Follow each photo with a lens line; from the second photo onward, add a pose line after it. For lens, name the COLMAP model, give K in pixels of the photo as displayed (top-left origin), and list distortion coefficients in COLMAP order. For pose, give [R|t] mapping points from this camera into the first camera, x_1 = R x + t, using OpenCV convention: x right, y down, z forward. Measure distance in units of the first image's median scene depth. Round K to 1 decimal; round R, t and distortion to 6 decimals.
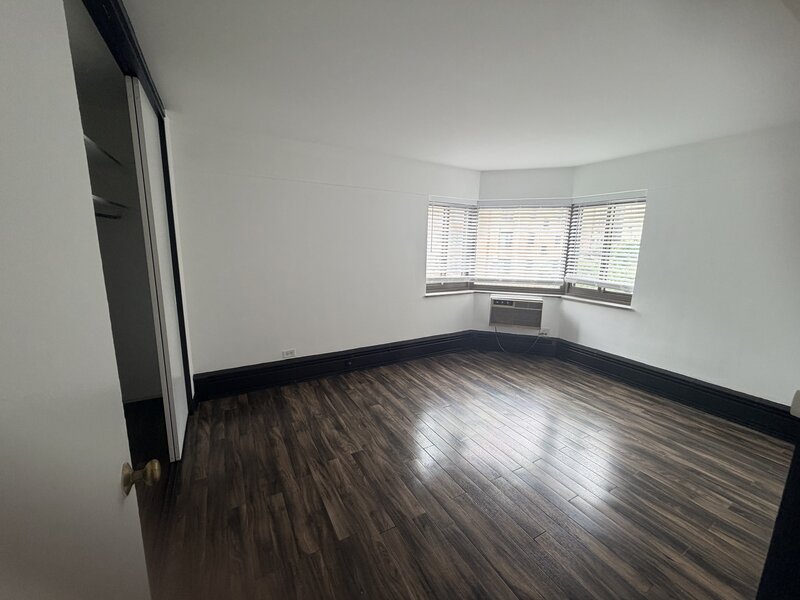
lens RADIAL K [[319.3, 0, 398.2], [0, 319.3, 298.9], [0, 0, 1]] dist [-0.001330, 0.000055]
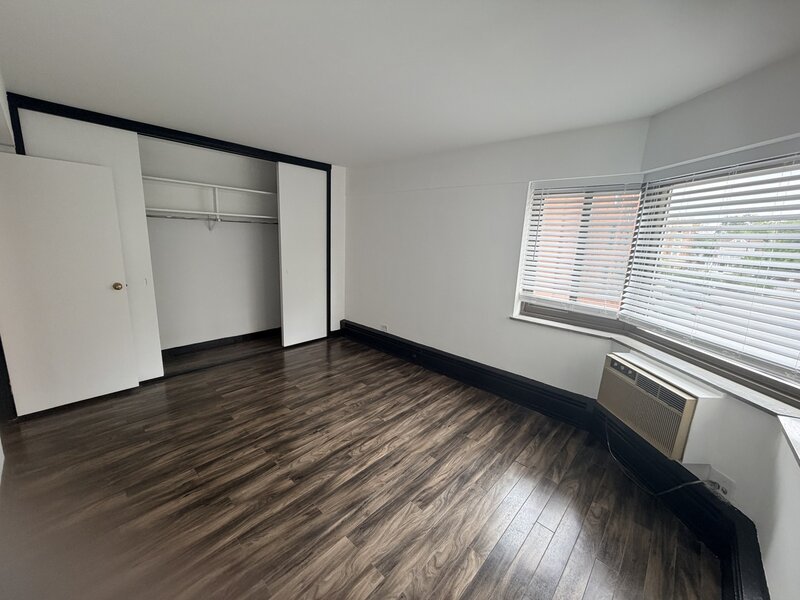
lens RADIAL K [[319.3, 0, 398.3], [0, 319.3, 300.4], [0, 0, 1]] dist [-0.001330, 0.000055]
pose [[0.306020, 0.187585, -0.933362, 0.791670], [-0.197013, 0.971652, 0.130686, -0.106107], [0.931417, 0.143892, 0.334301, 0.561430]]
